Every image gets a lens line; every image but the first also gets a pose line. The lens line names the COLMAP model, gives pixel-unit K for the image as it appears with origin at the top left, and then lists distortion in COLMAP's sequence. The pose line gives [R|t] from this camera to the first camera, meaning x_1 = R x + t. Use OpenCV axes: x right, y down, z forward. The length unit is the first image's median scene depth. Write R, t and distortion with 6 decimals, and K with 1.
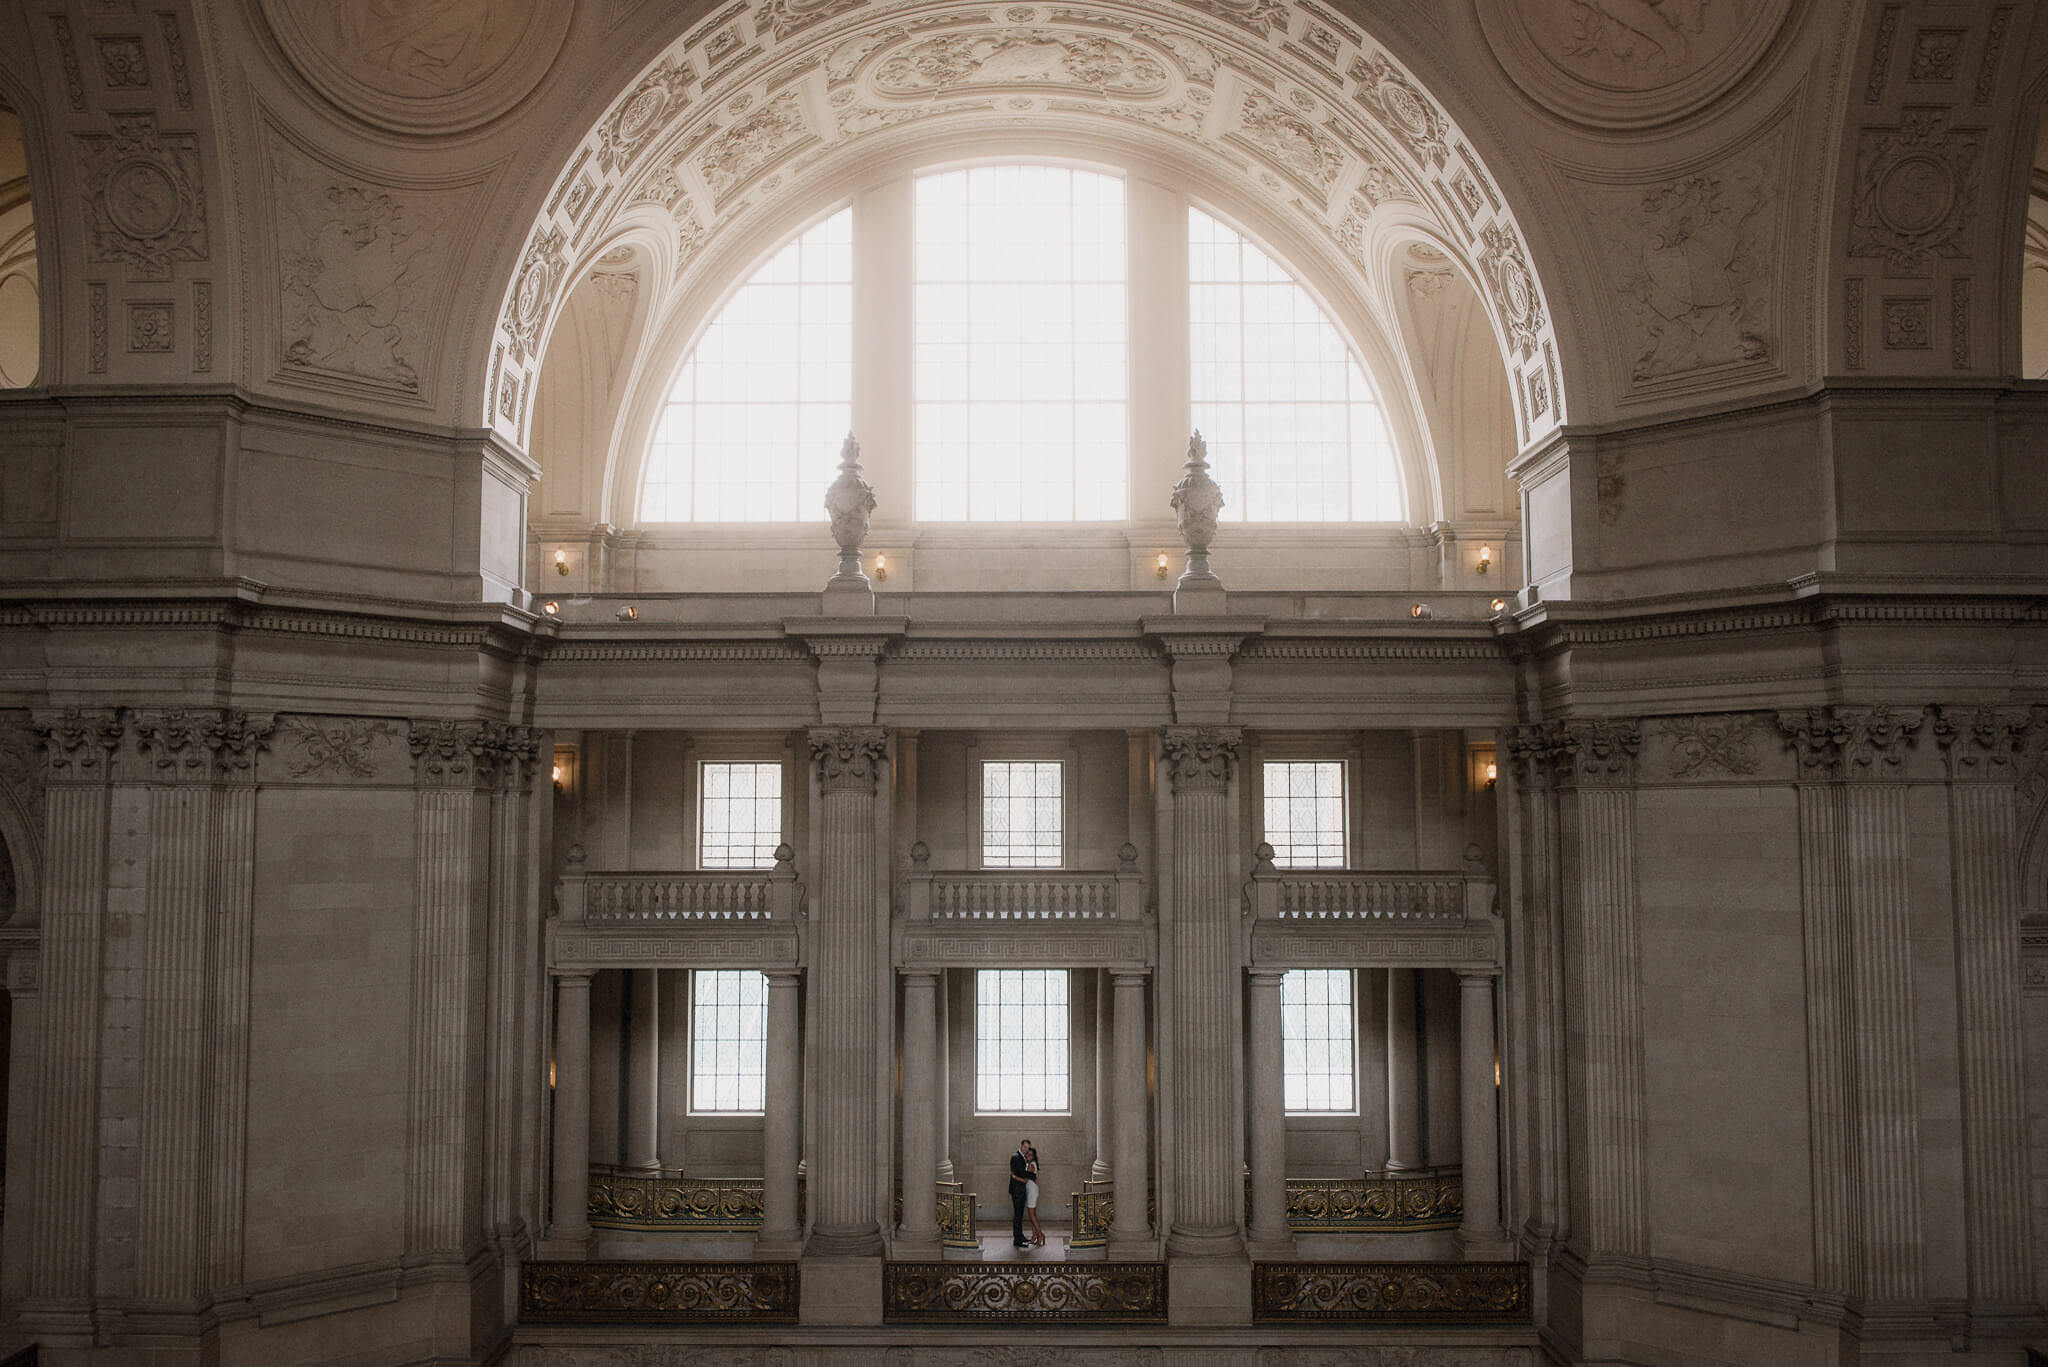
lens RADIAL K [[1619.3, 0, 1024.0], [0, 1619.3, 683.5], [0, 0, 1]] dist [-0.005644, 0.000043]
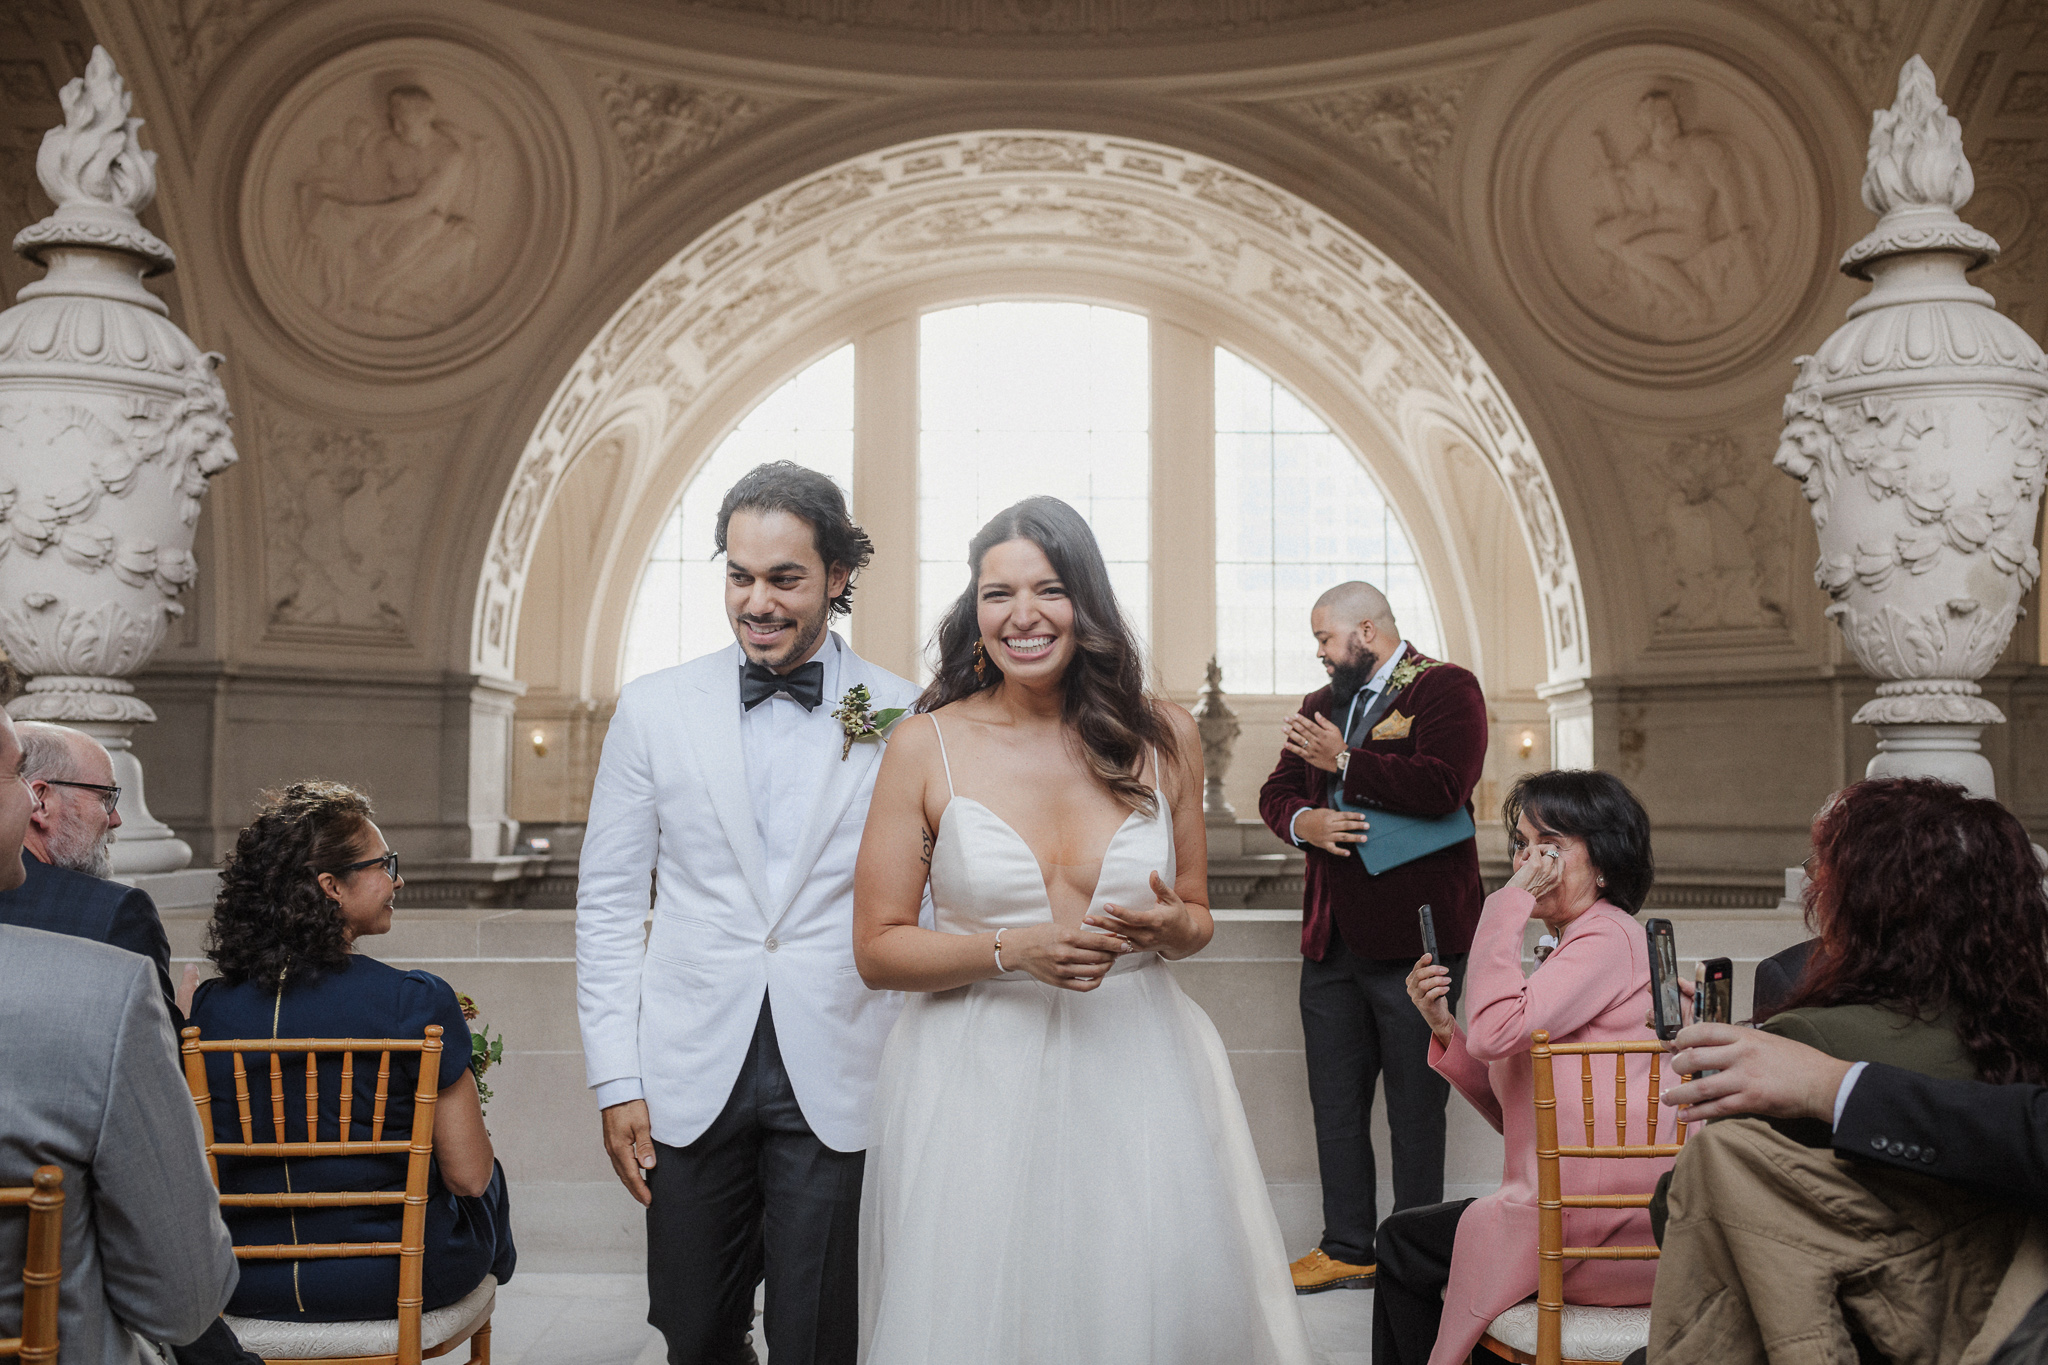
lens RADIAL K [[1961.7, 0, 1084.4], [0, 1961.7, 682.0], [0, 0, 1]] dist [0.012326, 0.031571]
pose [[0.999849, 0.004717, 0.016701, 0.010519], [-0.005010, 0.999833, 0.017602, -0.157652], [-0.016616, -0.017683, 0.999706, -0.161293]]
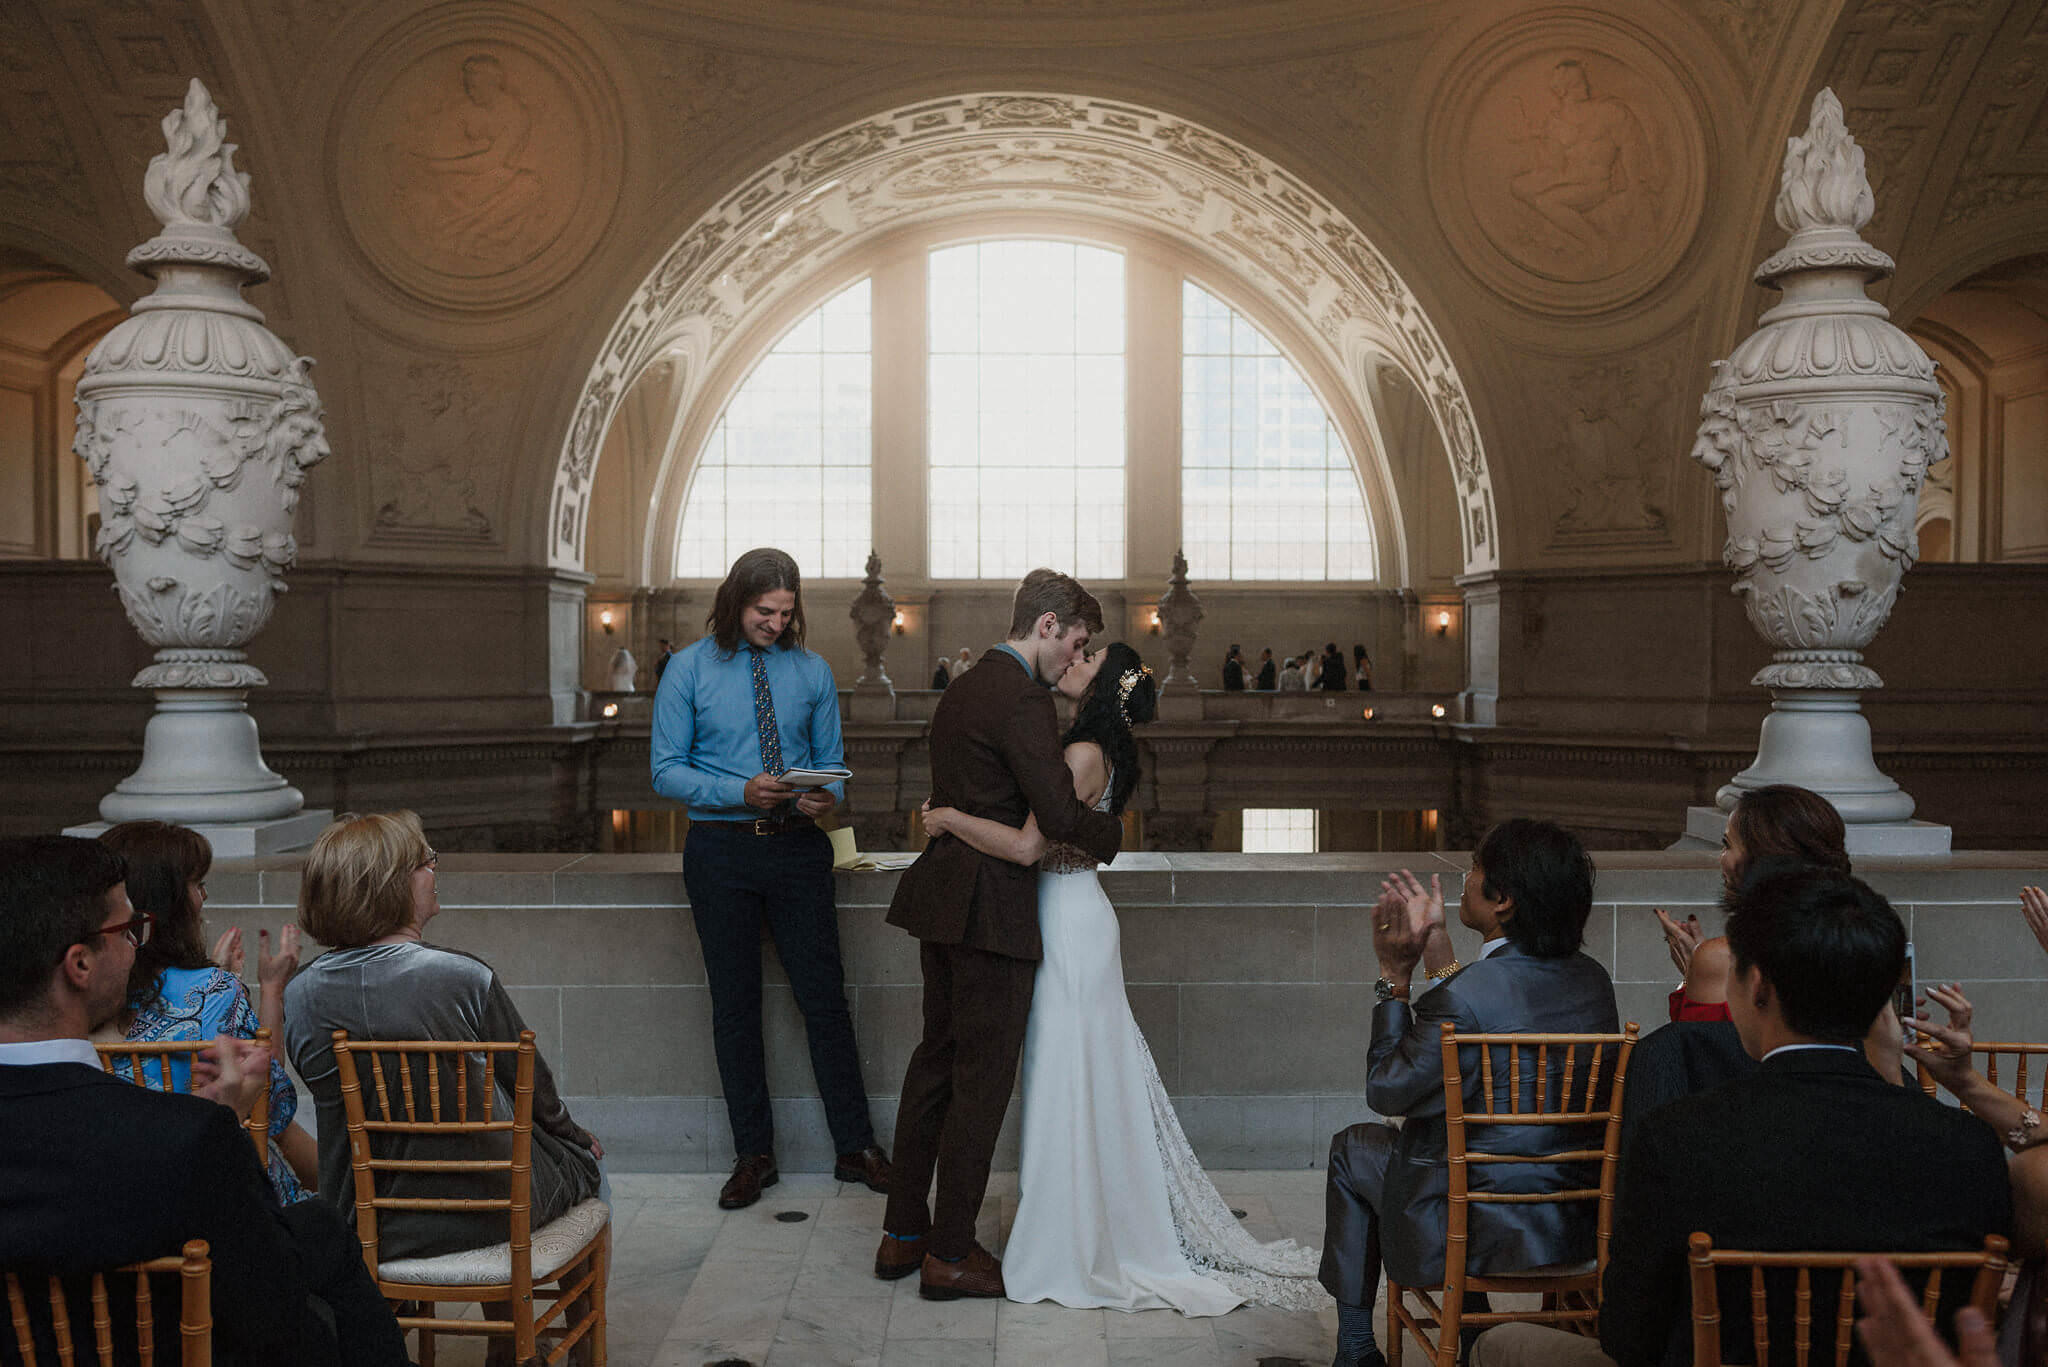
lens RADIAL K [[1650.3, 0, 1078.1], [0, 1650.3, 705.6], [0, 0, 1]] dist [-0.003034, -0.011357]
pose [[0.999720, 0.003579, 0.023370, 0.008986], [-0.006064, 0.994221, 0.107178, -0.168462], [-0.022851, -0.107289, 0.993965, -0.151904]]
